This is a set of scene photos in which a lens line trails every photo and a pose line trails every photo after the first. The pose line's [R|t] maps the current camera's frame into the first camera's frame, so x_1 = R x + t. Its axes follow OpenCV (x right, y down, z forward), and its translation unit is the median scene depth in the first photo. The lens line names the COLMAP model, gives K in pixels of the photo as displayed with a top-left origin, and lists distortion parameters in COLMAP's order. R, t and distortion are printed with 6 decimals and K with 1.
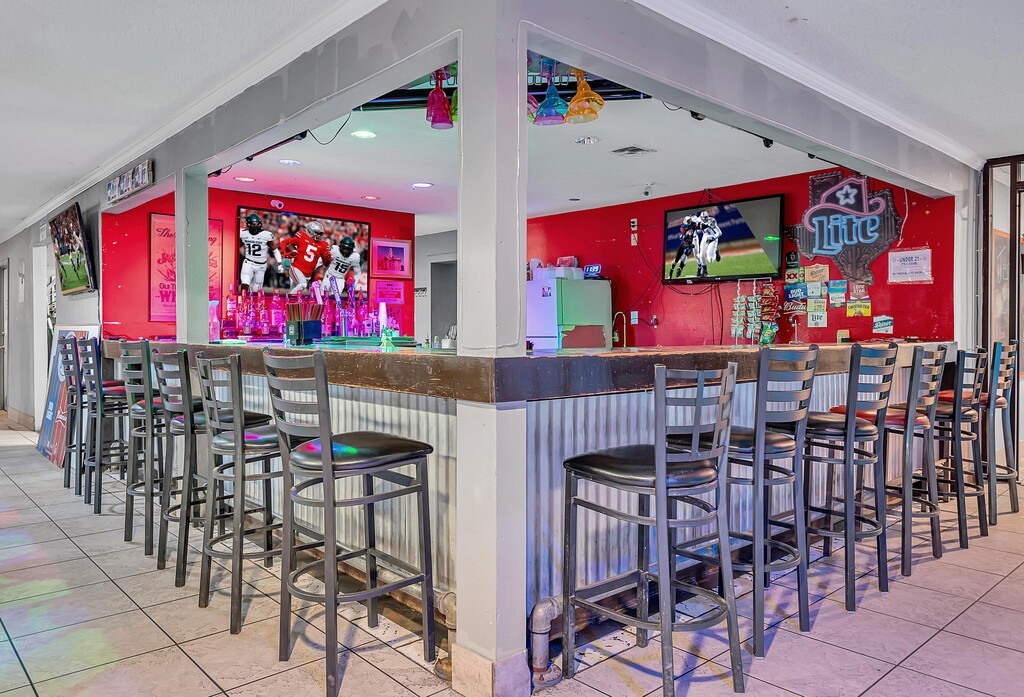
lens RADIAL K [[739.6, 0, 512.0], [0, 739.6, 348.5], [0, 0, 1]] dist [0.000350, 0.001240]
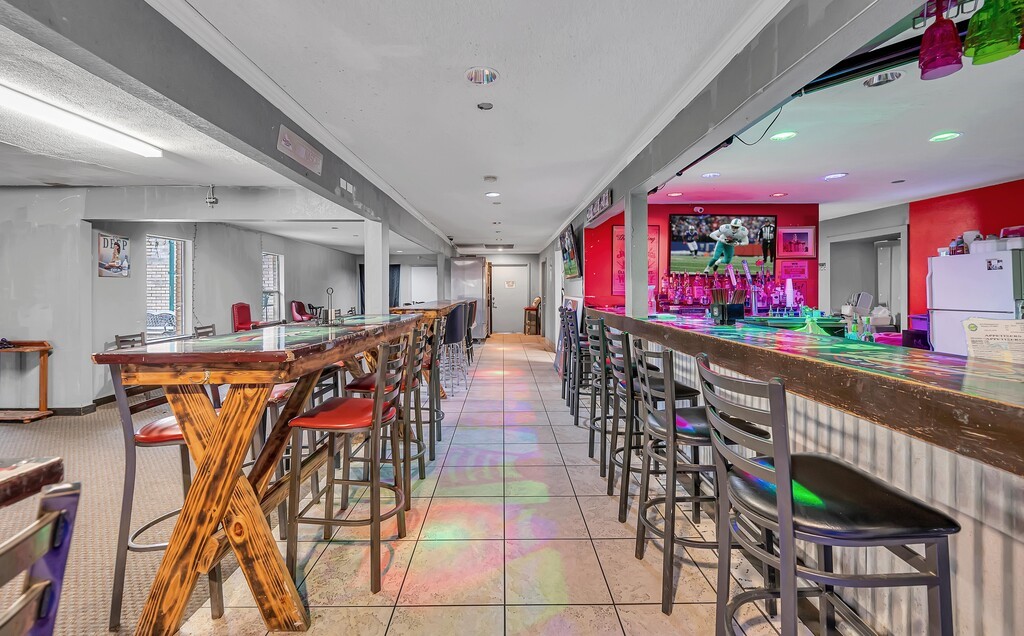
lens RADIAL K [[412.9, 0, 500.2], [0, 412.9, 285.6], [0, 0, 1]] dist [0.001084, -0.004794]
pose [[0.736224, -0.007308, -0.676698, -0.096768], [-0.011873, 0.999648, -0.023712, -0.043006], [0.676634, 0.025492, 0.735879, 0.258621]]
